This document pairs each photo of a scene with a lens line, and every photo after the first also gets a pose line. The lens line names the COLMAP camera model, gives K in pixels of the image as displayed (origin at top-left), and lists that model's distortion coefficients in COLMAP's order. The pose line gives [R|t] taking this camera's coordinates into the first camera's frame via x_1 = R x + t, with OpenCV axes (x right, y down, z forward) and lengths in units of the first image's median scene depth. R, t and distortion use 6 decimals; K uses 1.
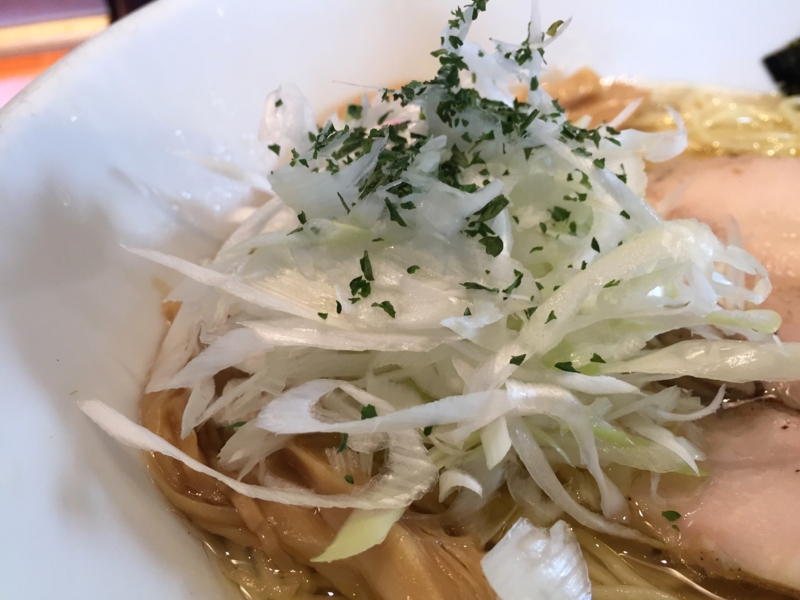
lens RADIAL K [[708.4, 0, 400.0], [0, 708.4, 300.0], [0, 0, 1]] dist [0.080922, -0.158920]
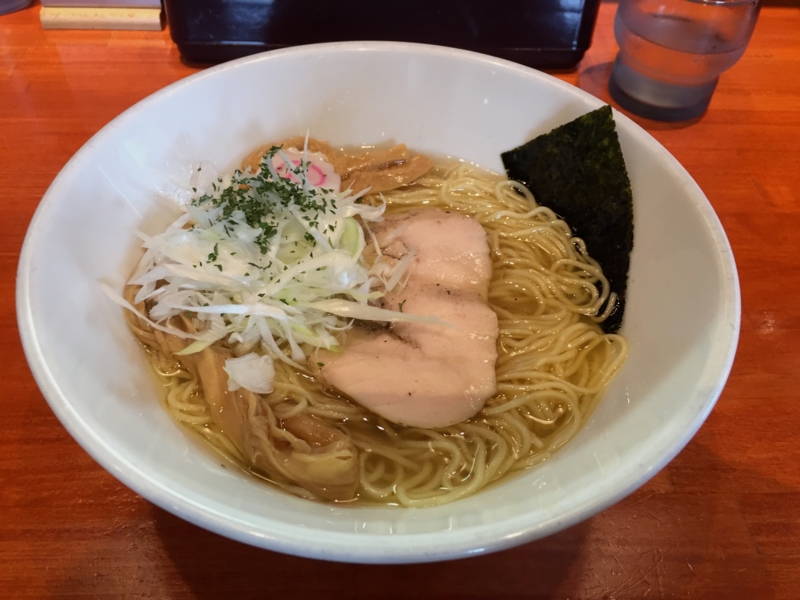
lens RADIAL K [[708.4, 0, 400.0], [0, 708.4, 300.0], [0, 0, 1]] dist [0.080922, -0.158920]
pose [[0.985926, 0.163811, -0.033395, 0.713618], [-0.159496, 0.981517, 0.105762, -0.243145], [0.050102, -0.098947, 0.993831, -1.507651]]
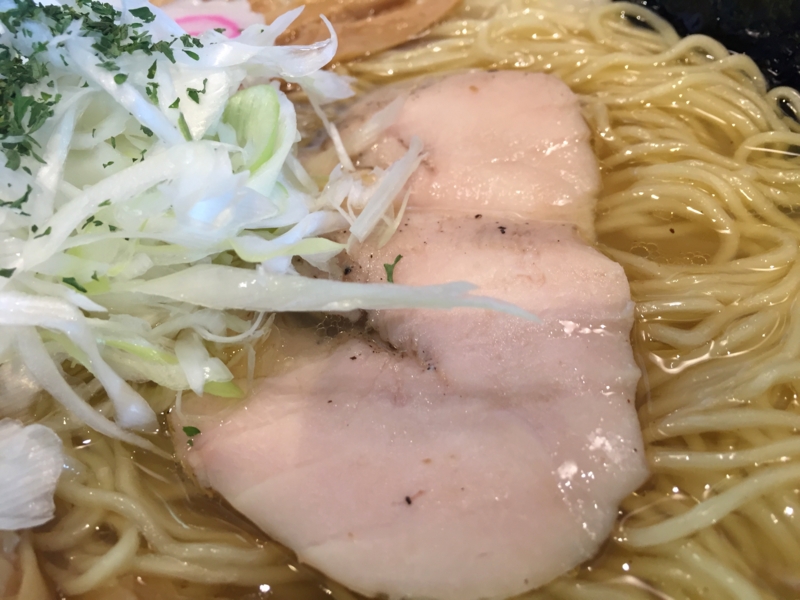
lens RADIAL K [[708.4, 0, 400.0], [0, 708.4, 300.0], [0, 0, 1]] dist [0.080922, -0.158920]
pose [[0.984946, 0.074334, -0.156066, 0.831648], [-0.052679, 0.988950, 0.138574, -0.047037], [0.164642, -0.128266, 0.977978, 0.060724]]
